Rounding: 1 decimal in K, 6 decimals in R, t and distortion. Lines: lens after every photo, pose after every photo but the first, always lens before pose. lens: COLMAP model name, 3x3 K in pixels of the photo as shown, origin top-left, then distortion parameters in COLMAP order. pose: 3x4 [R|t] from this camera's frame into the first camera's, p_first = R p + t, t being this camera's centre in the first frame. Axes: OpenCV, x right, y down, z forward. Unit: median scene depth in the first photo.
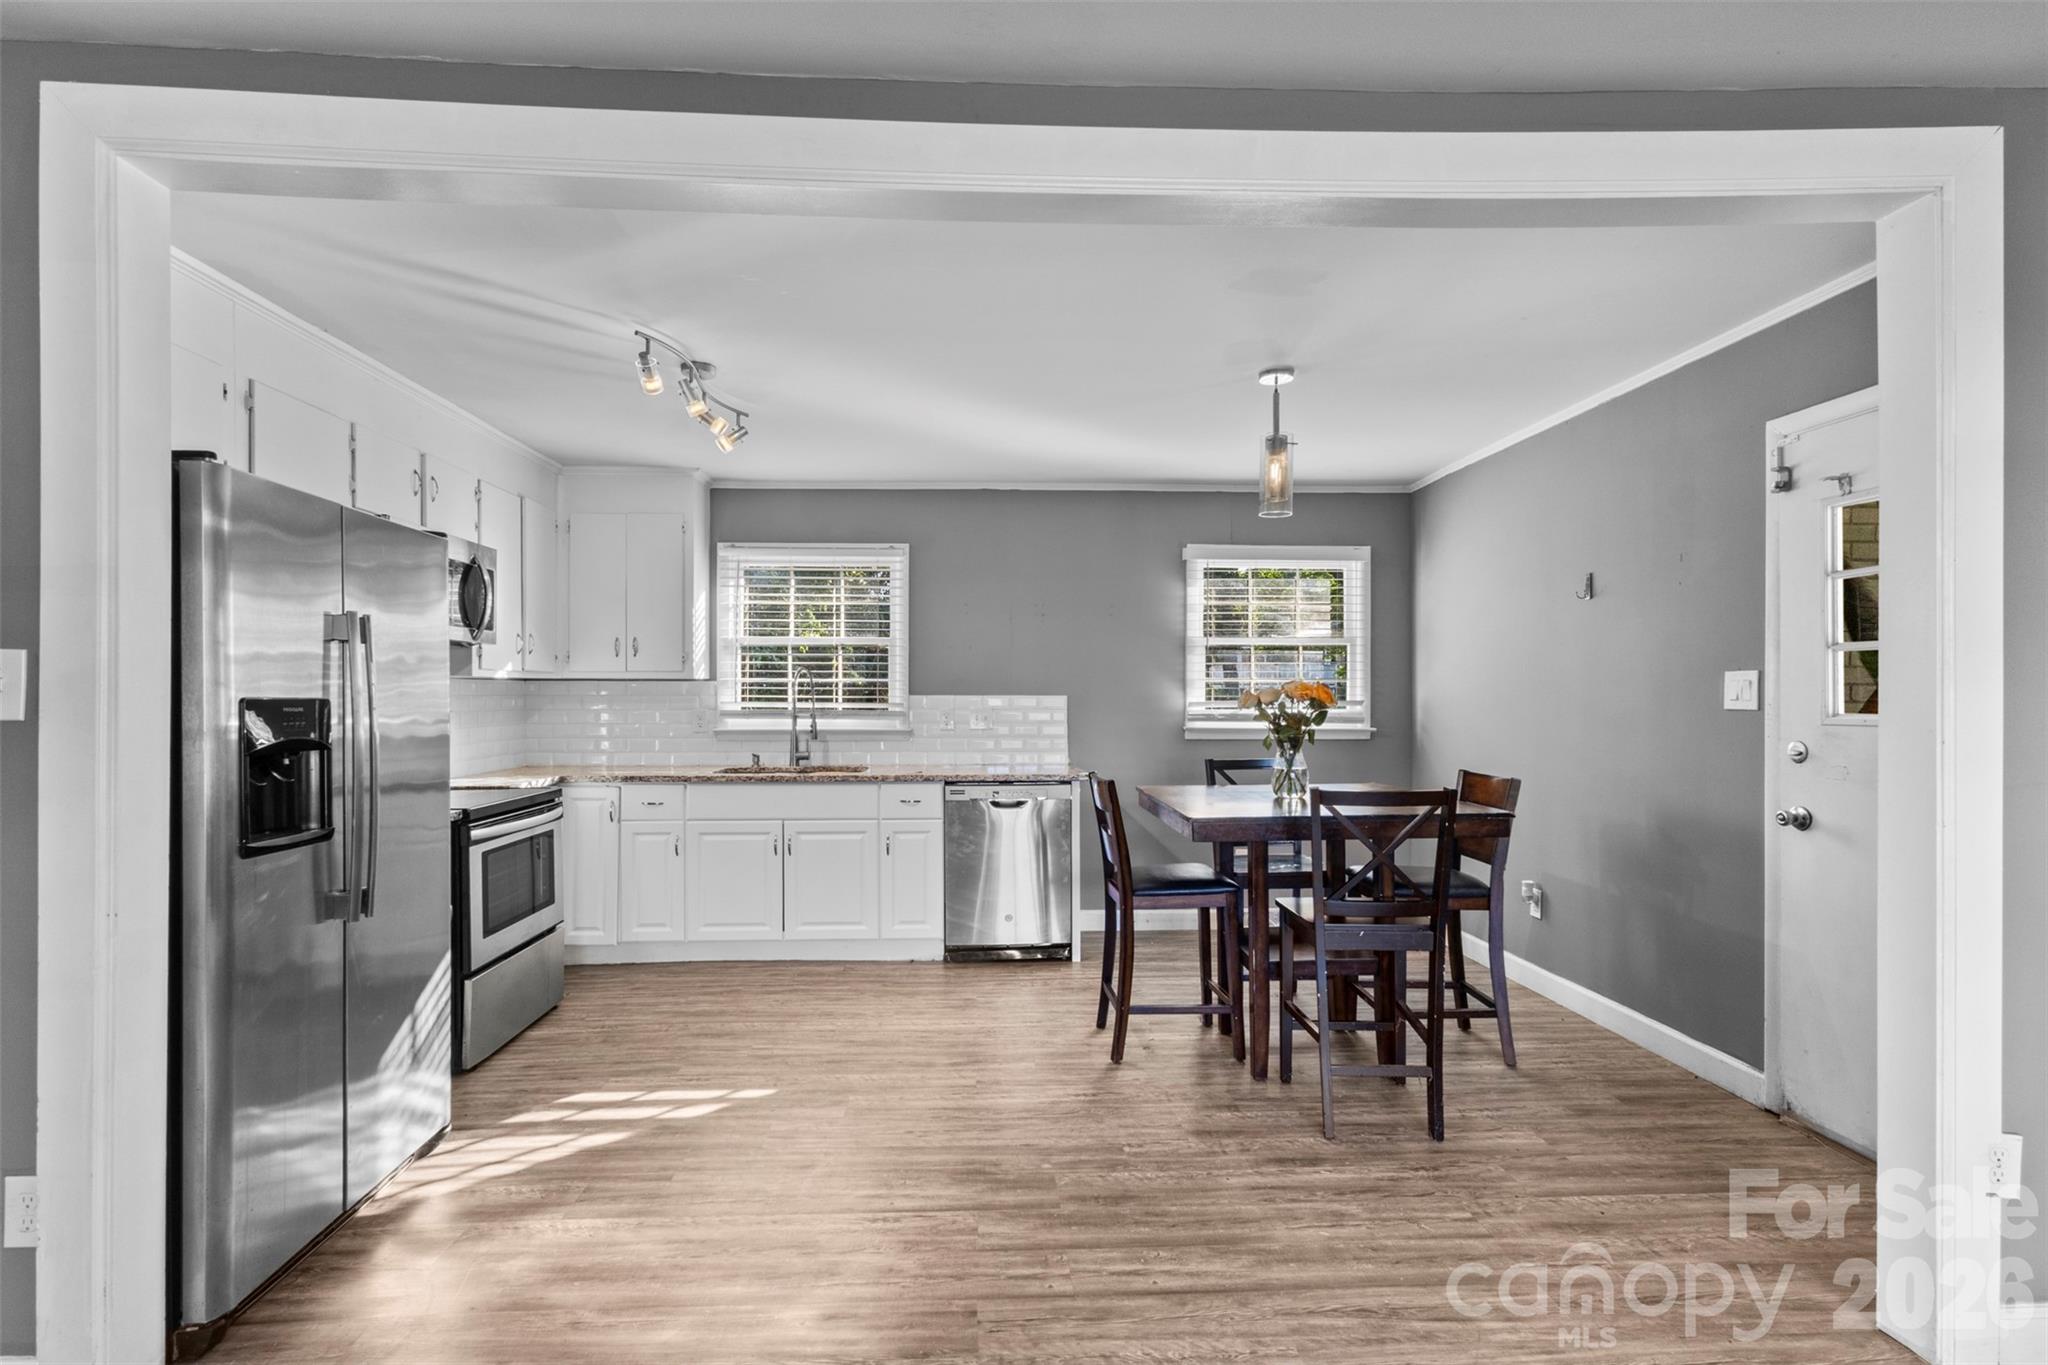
lens RADIAL K [[951.0, 0, 1015.4], [0, 951.0, 692.6], [0, 0, 1]] dist [0.003002, 0.002404]
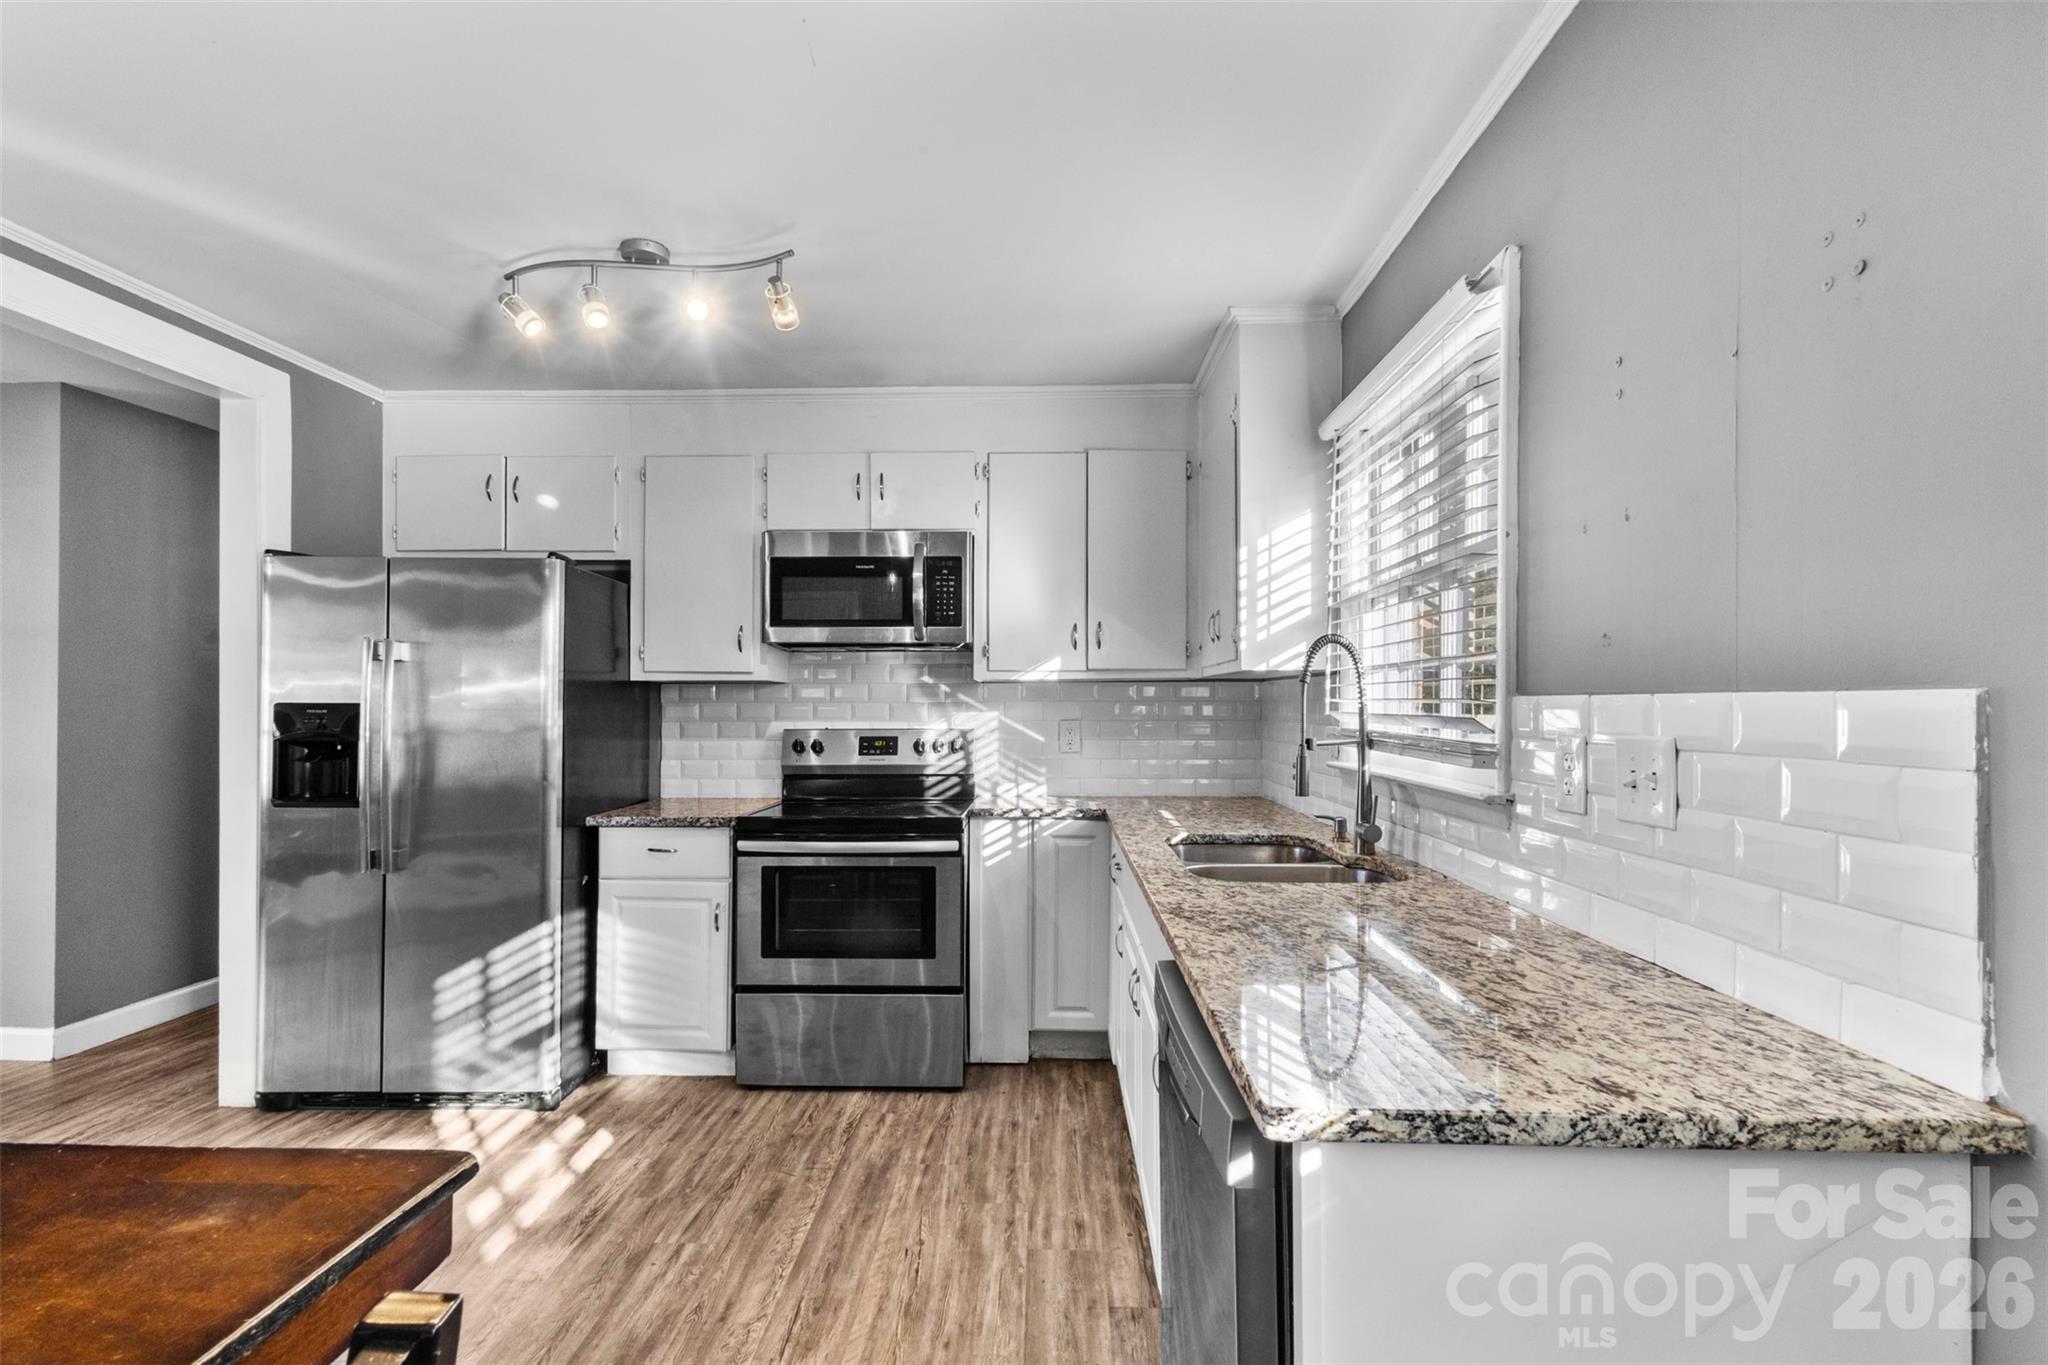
lens RADIAL K [[951.0, 0, 1021.5], [0, 951.0, 703.8], [0, 0, 1]] dist [0.003002, 0.002404]
pose [[-0.071882, -0.002622, -0.997410, 0.282128], [0.004041, 0.999988, -0.002920, 0.007437], [0.997405, -0.004241, -0.071871, 1.021943]]
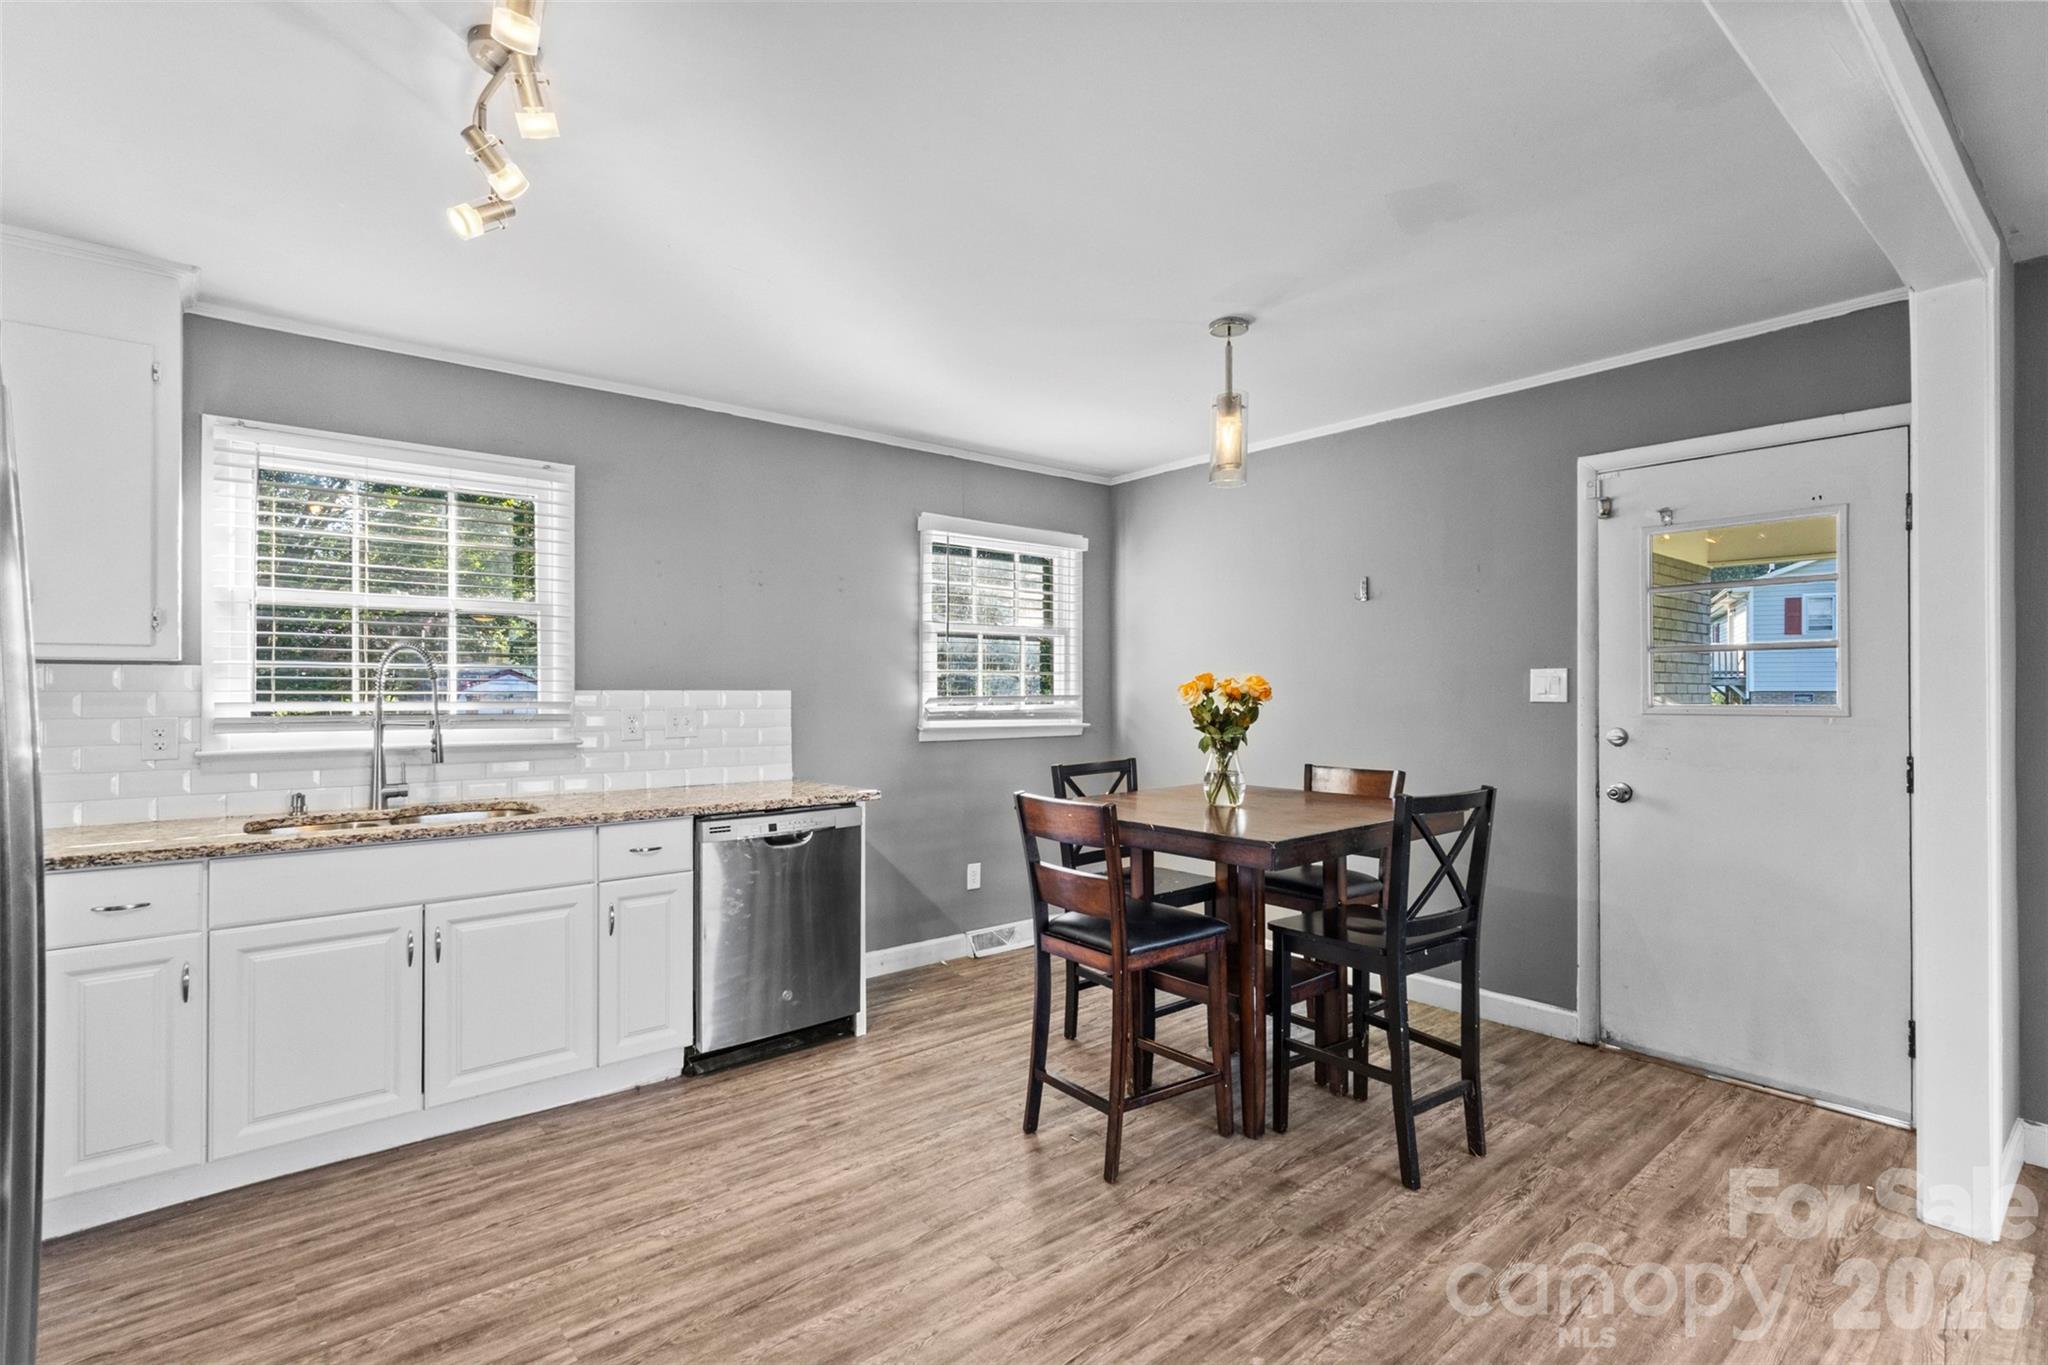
lens RADIAL K [[951.0, 0, 1017.8], [0, 951.0, 684.4], [0, 0, 1]] dist [0.003002, 0.002404]
pose [[0.798035, 0.001813, 0.602608, -0.320959], [-0.001503, 0.999998, -0.001018, -0.001237], [-0.602609, -0.000094, 0.798037, 0.327459]]
